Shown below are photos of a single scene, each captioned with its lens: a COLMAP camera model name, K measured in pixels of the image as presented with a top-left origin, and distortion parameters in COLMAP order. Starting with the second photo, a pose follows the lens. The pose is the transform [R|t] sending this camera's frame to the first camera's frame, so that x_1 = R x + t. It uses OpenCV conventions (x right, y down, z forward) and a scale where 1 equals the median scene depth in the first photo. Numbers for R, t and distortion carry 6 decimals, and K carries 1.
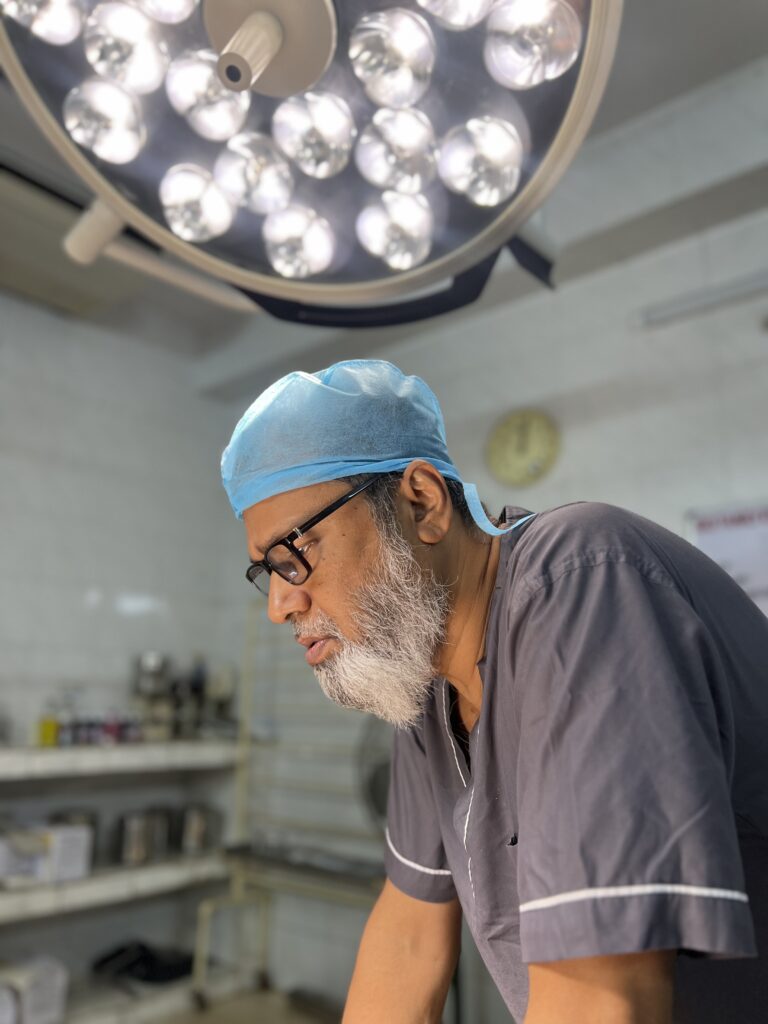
lens RADIAL K [[743.9, 0, 384.0], [0, 743.9, 512.0], [0, 0, 1]] dist [-0.023372, -0.002122]
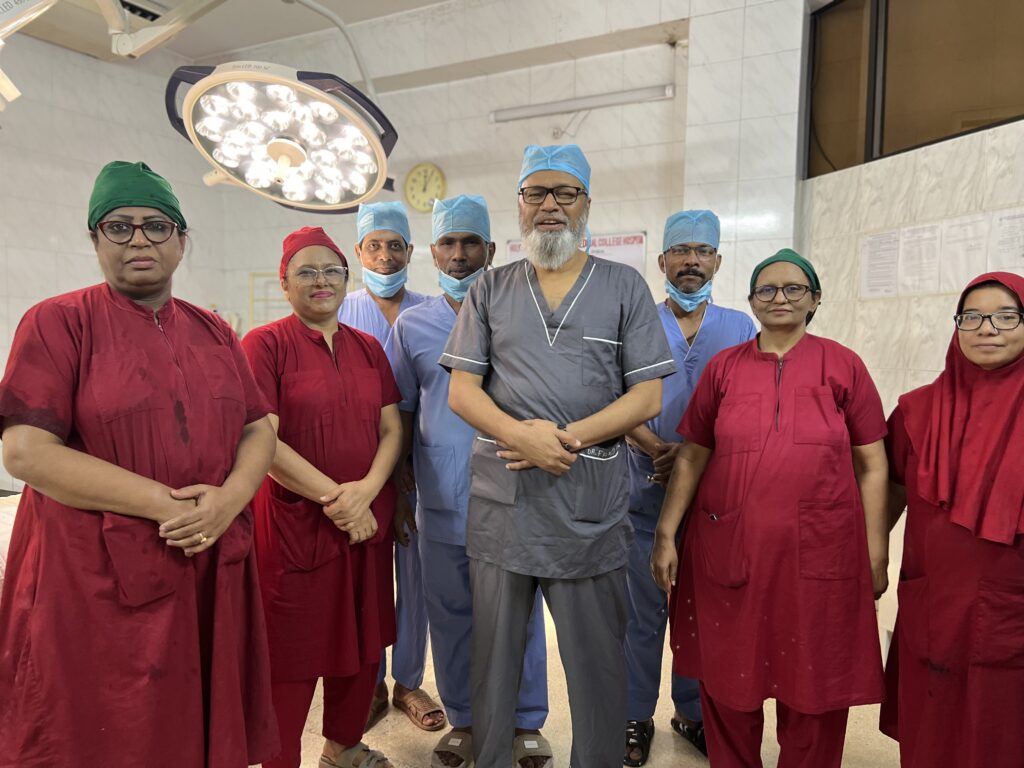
lens RADIAL K [[733.6, 0, 512.0], [0, 733.6, 384.0], [0, 0, 1]] dist [-0.001974, 0.001394]
pose [[0.977230, 0.007226, 0.212061, 0.196474], [-0.076262, 0.944598, 0.319247, -1.045640], [-0.198006, -0.328150, 0.923640, -3.516081]]
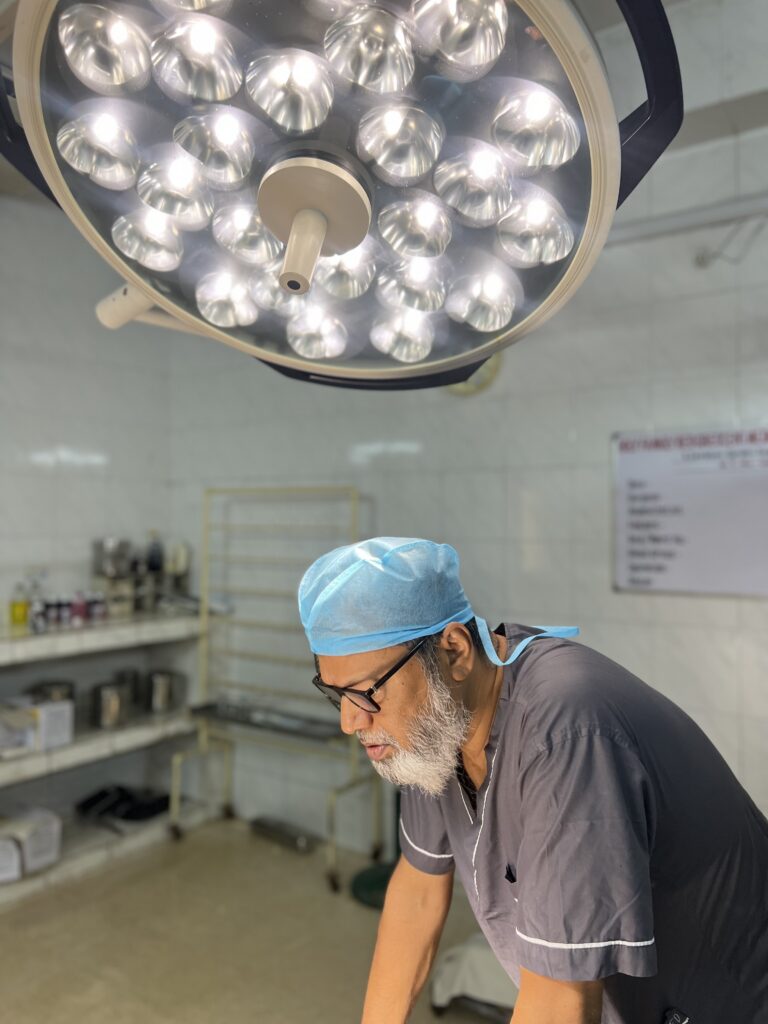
lens RADIAL K [[733.6, 0, 384.0], [0, 733.6, 512.0], [0, 0, 1]] dist [-0.001974, 0.001394]
pose [[0.993720, 0.005722, 0.111753, -0.236815], [-0.032363, 0.970707, 0.238076, -0.590653], [-0.107118, -0.240197, 0.964796, -0.249496]]
